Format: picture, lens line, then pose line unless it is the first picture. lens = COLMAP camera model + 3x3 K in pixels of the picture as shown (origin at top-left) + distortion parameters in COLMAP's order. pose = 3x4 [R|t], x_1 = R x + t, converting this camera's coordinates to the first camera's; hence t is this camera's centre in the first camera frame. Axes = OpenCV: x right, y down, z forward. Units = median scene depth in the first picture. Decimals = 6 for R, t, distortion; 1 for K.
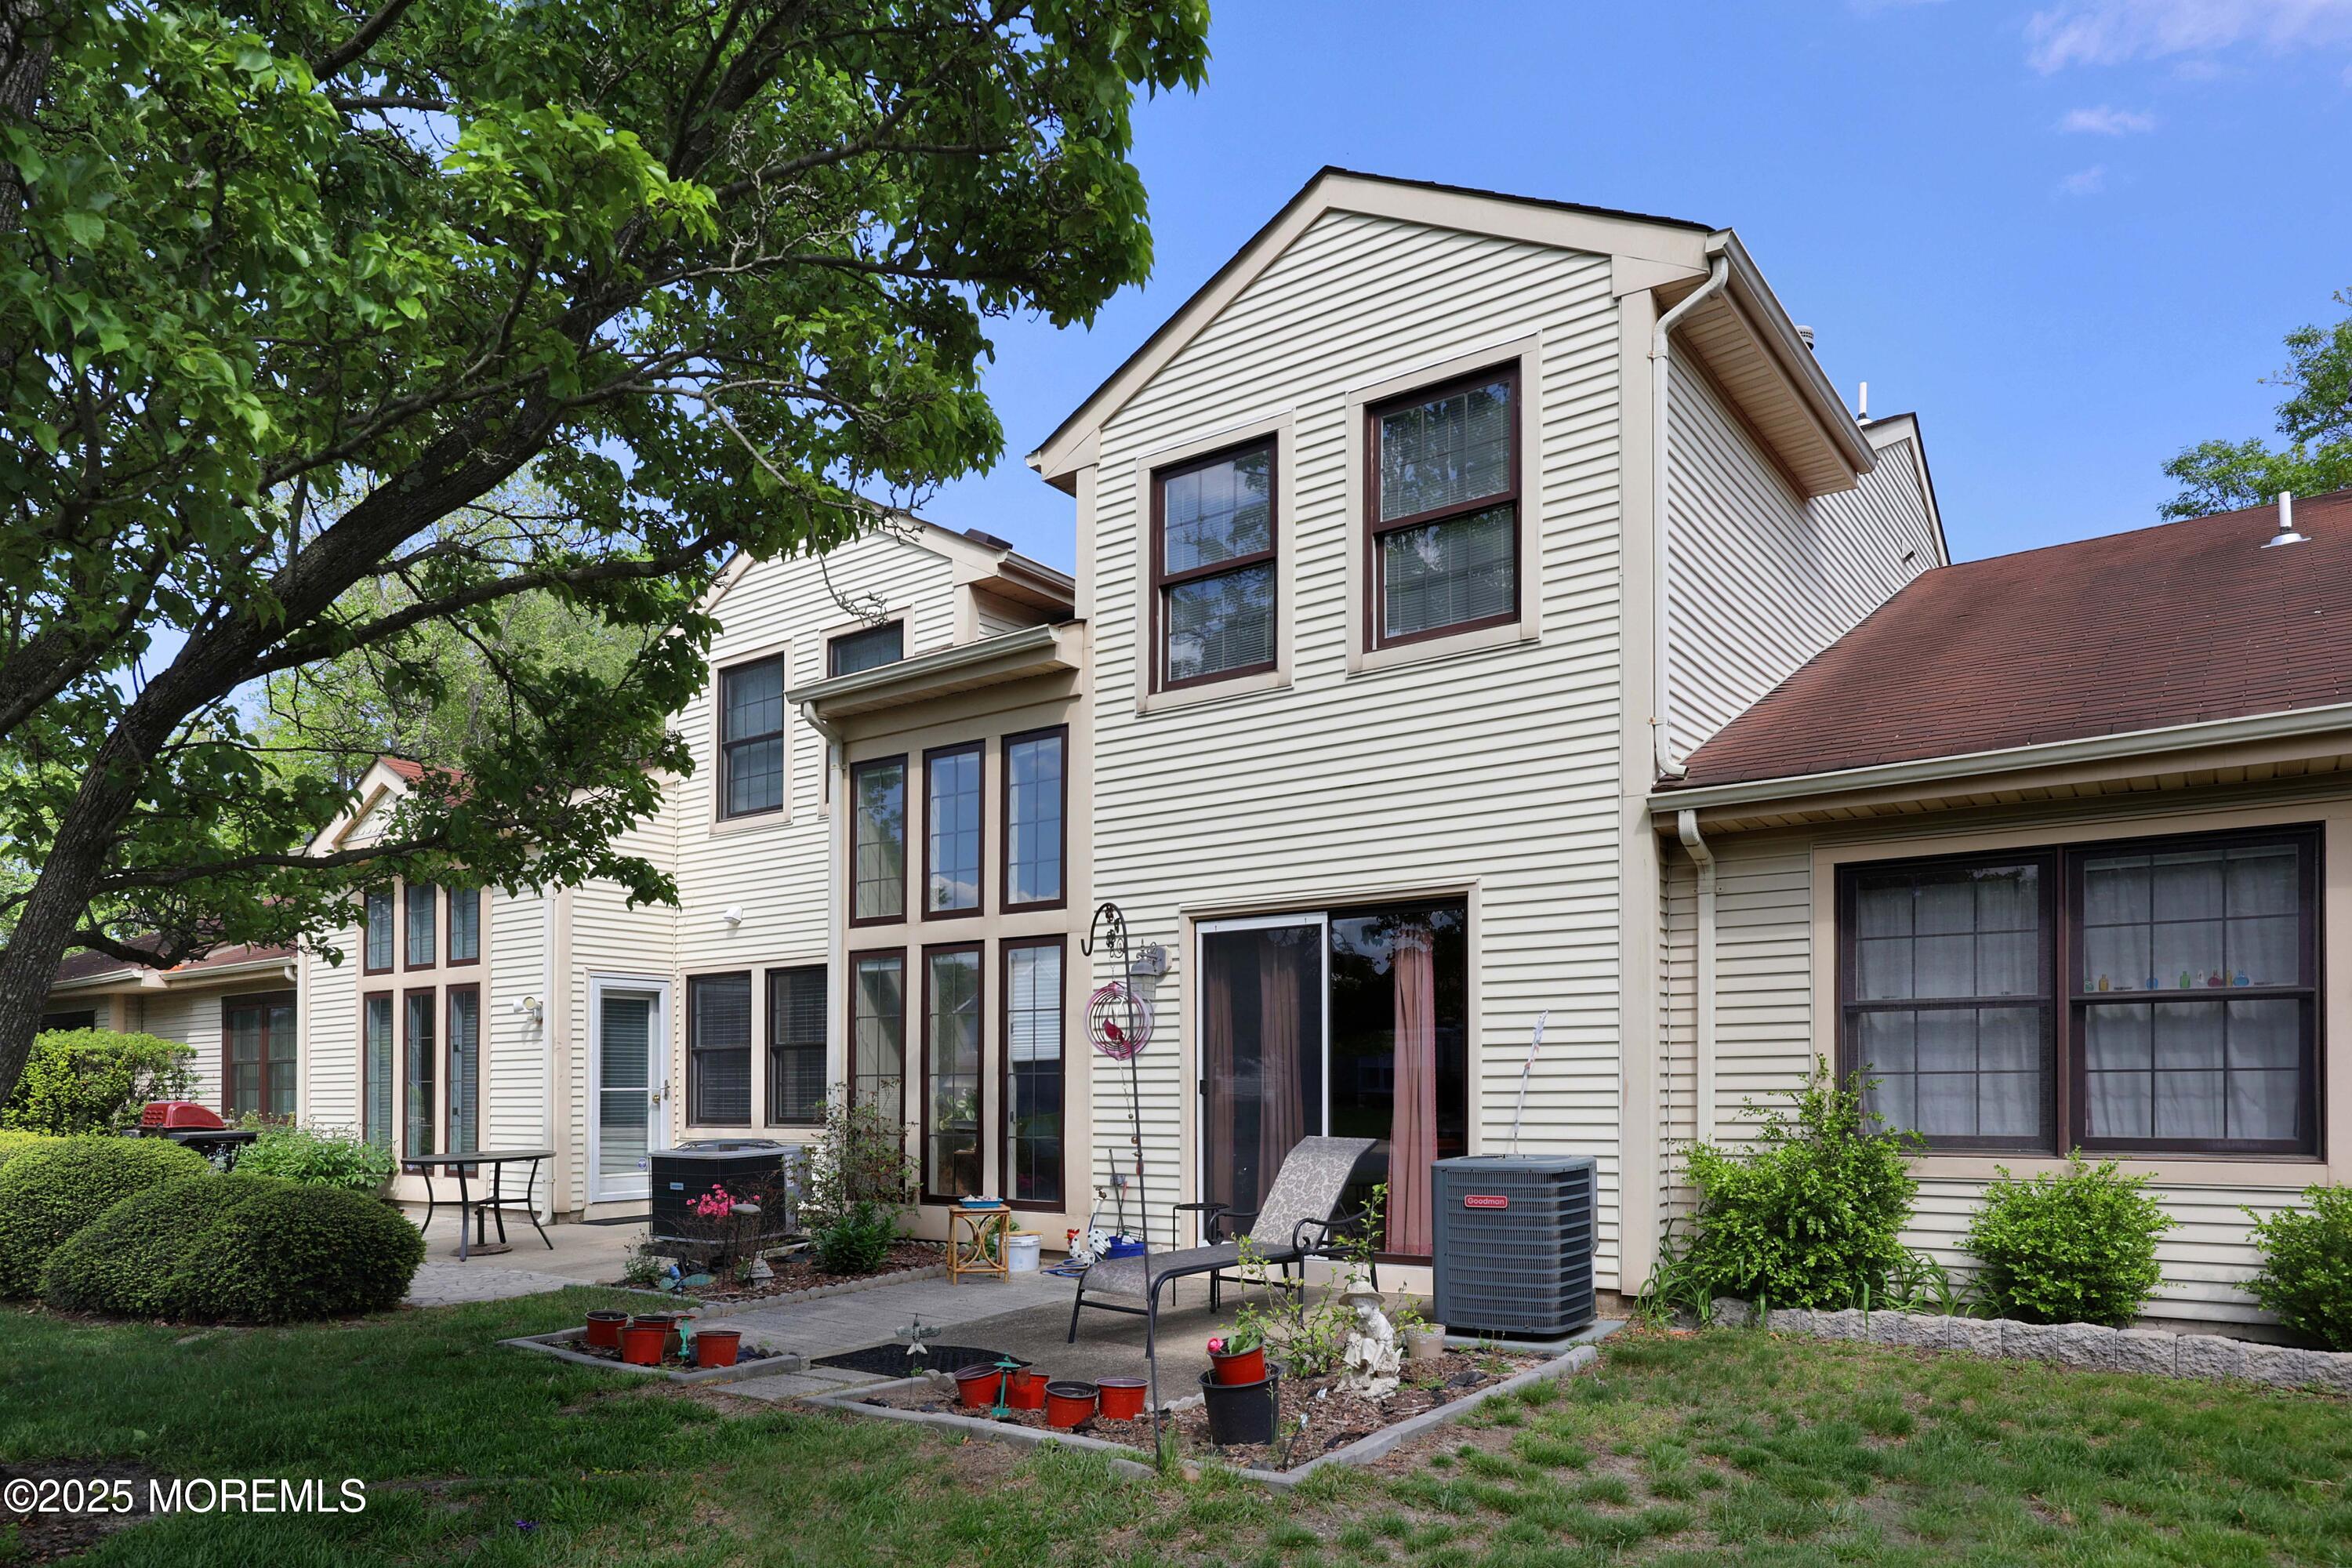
lens RADIAL K [[1506.5, 0, 1179.1], [0, 1506.5, 1092.6], [0, 0, 1]] dist [-0.002951, -0.001971]
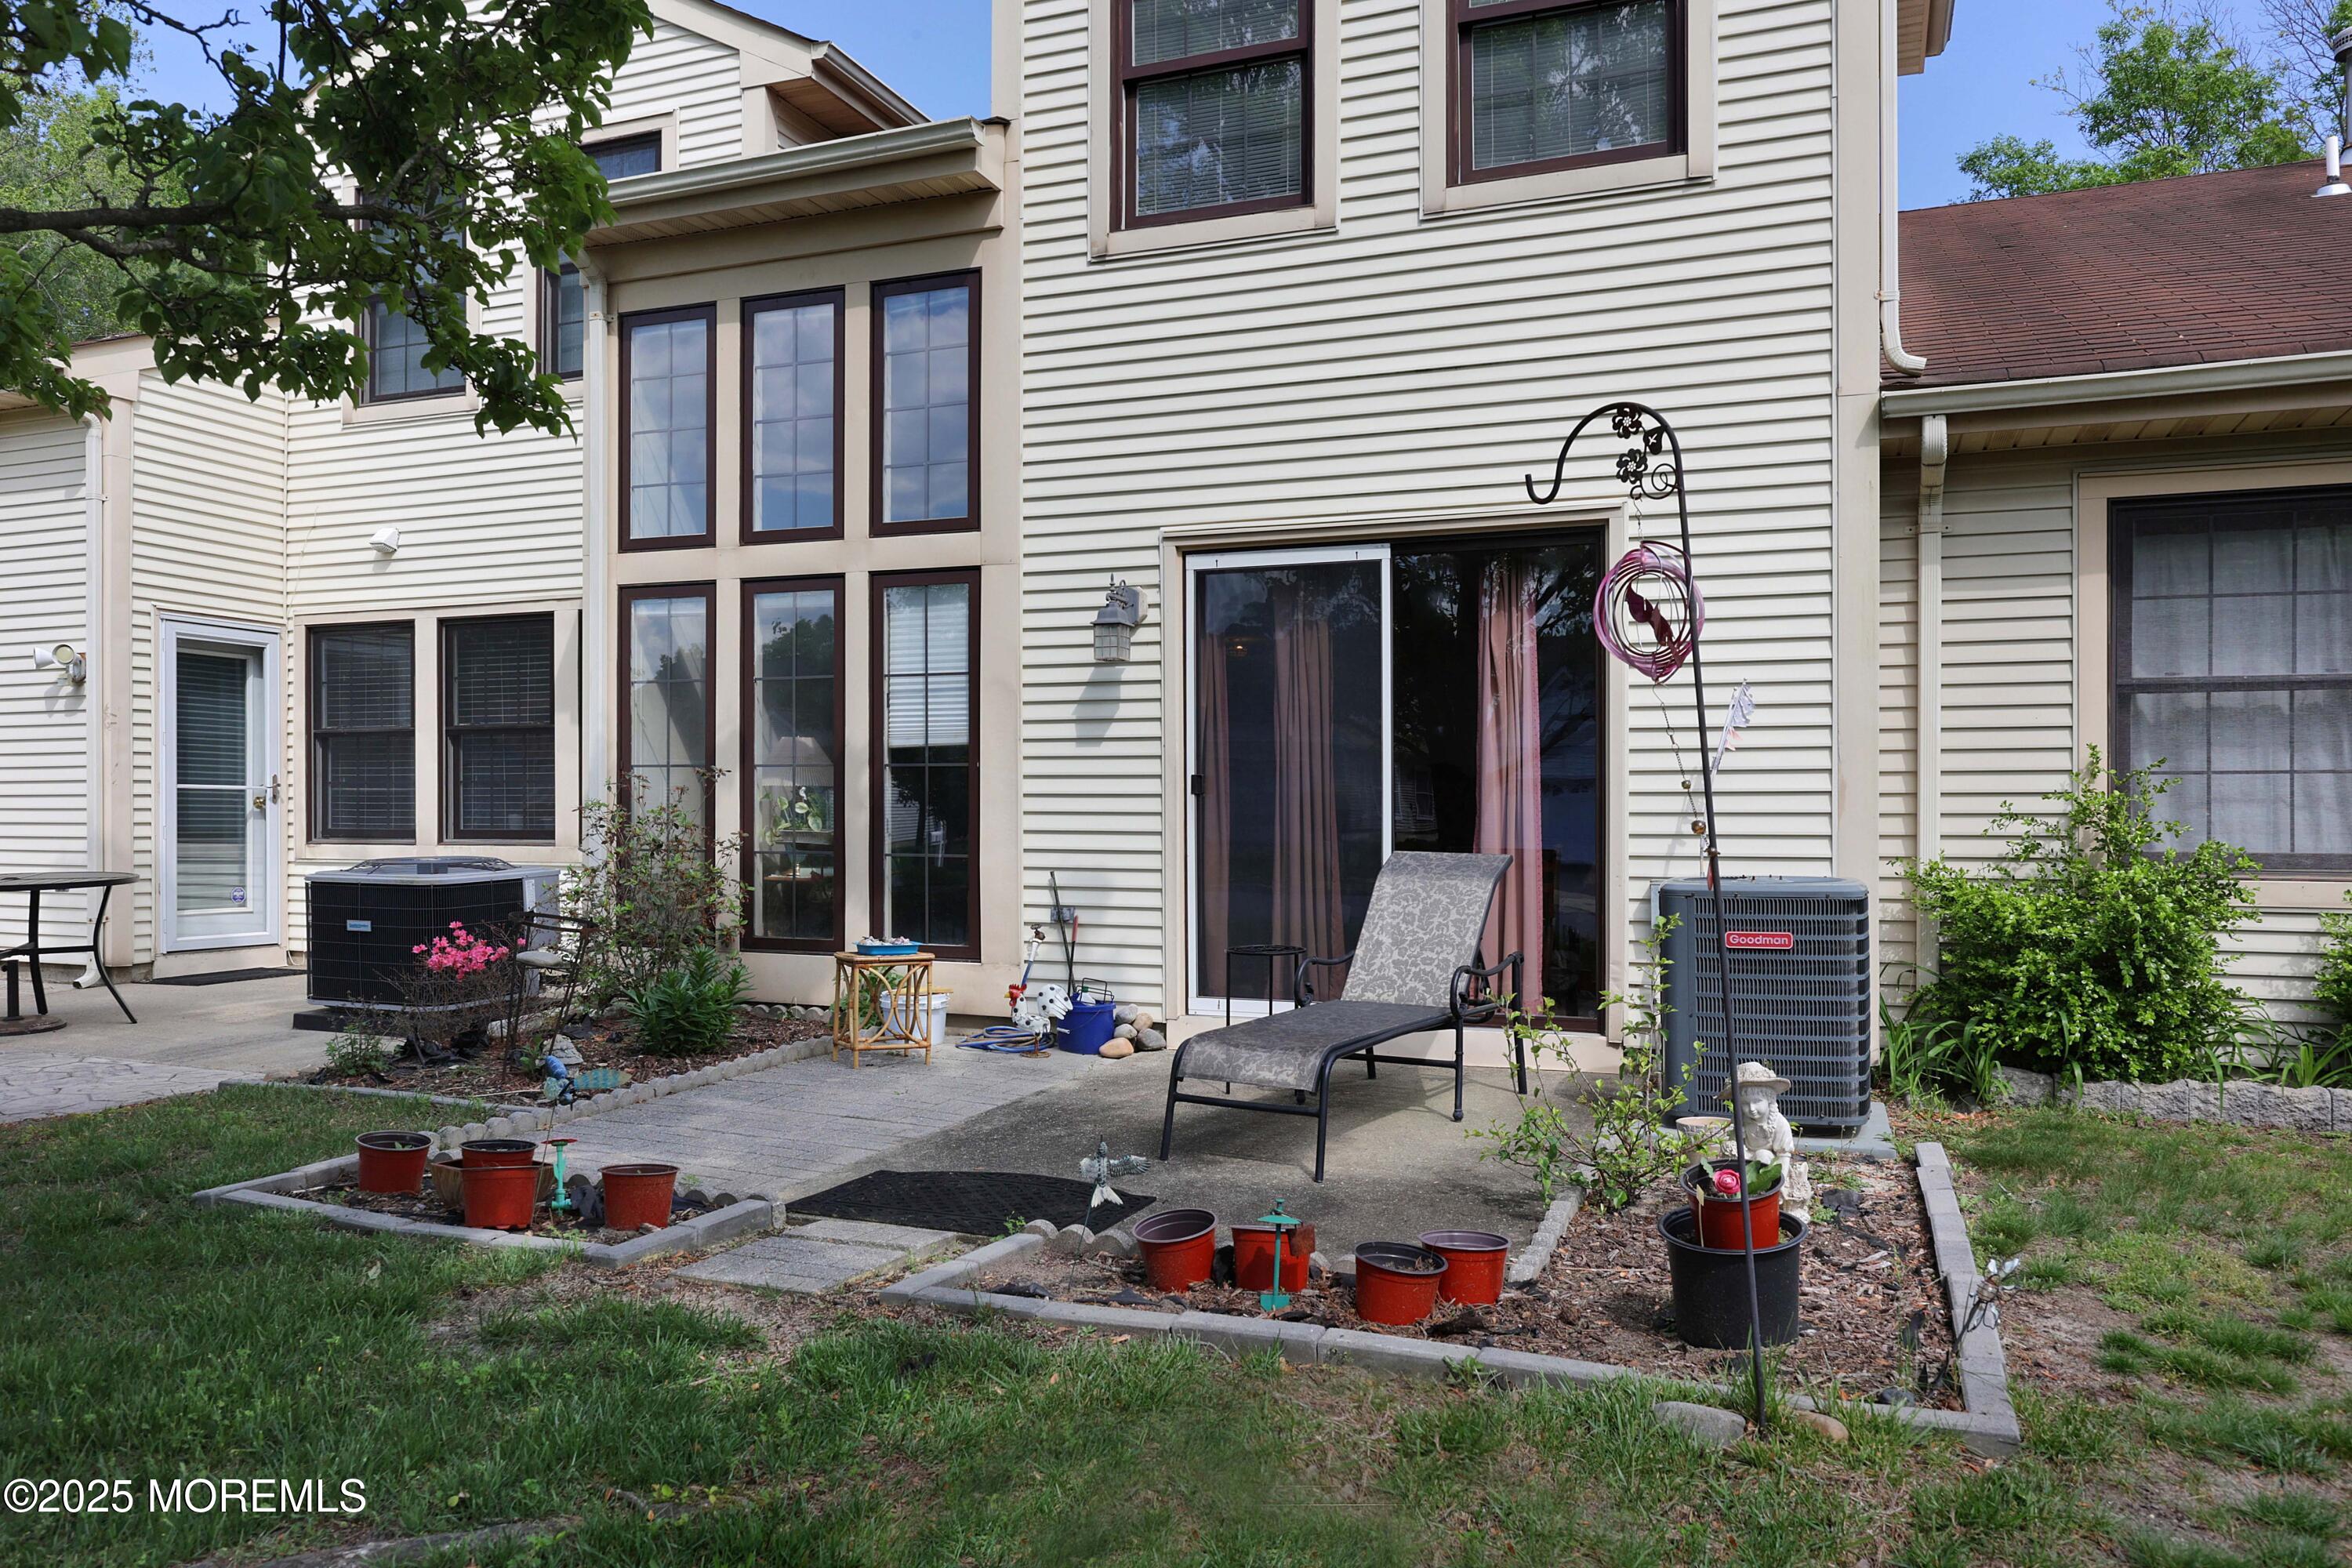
lens RADIAL K [[1684.8, 0, 1175.7], [0, 1684.8, 862.0], [0, 0, 1]] dist [0.002287, -0.004802]
pose [[0.971702, 0.006578, 0.236120, -0.173268], [-0.011590, 0.999736, 0.019844, 0.016391], [-0.235927, -0.022019, 0.971521, 0.211074]]
